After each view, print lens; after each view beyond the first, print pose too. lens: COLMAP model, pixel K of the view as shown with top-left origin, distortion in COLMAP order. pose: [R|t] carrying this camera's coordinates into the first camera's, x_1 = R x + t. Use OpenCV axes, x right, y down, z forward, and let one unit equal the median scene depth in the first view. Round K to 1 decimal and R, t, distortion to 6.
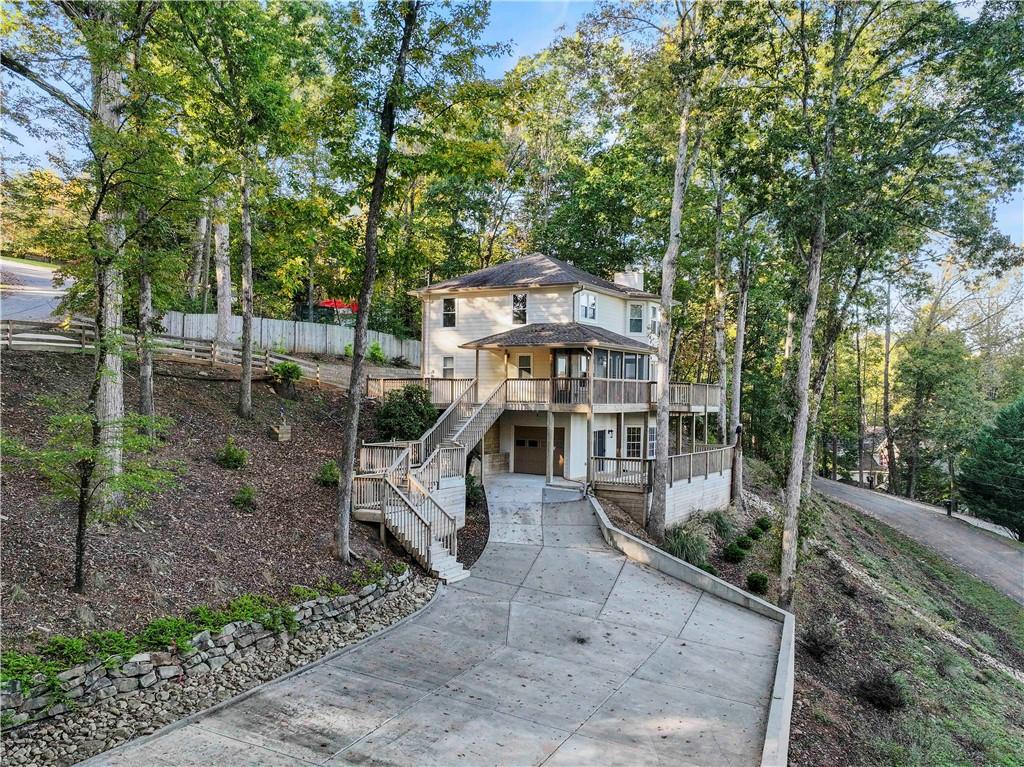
lens RADIAL K [[844.3, 0, 513.2], [0, 844.3, 386.8], [0, 0, 1]] dist [-0.023498, 0.028895]
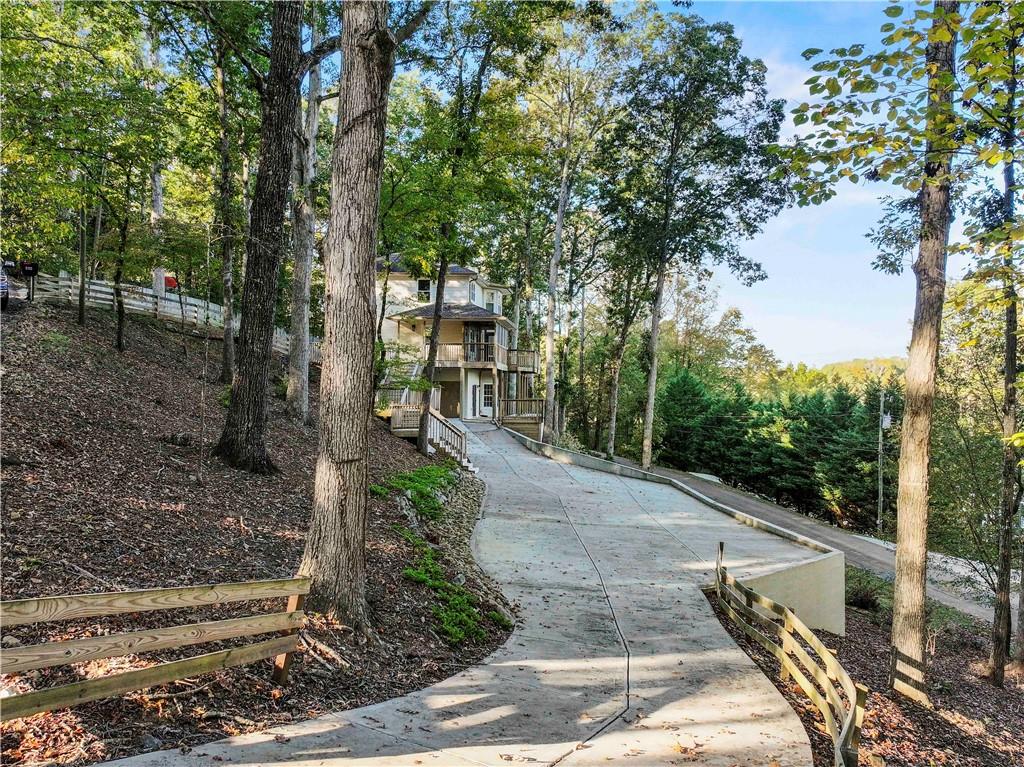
lens RADIAL K [[844.3, 0, 511.5], [0, 844.3, 383.4], [0, 0, 1]] dist [-0.023498, 0.028895]
pose [[0.900591, -0.000368, 0.434668, -0.419949], [-0.001151, 0.999994, 0.003233, 0.043396], [-0.434667, -0.003412, 0.900585, -0.228373]]
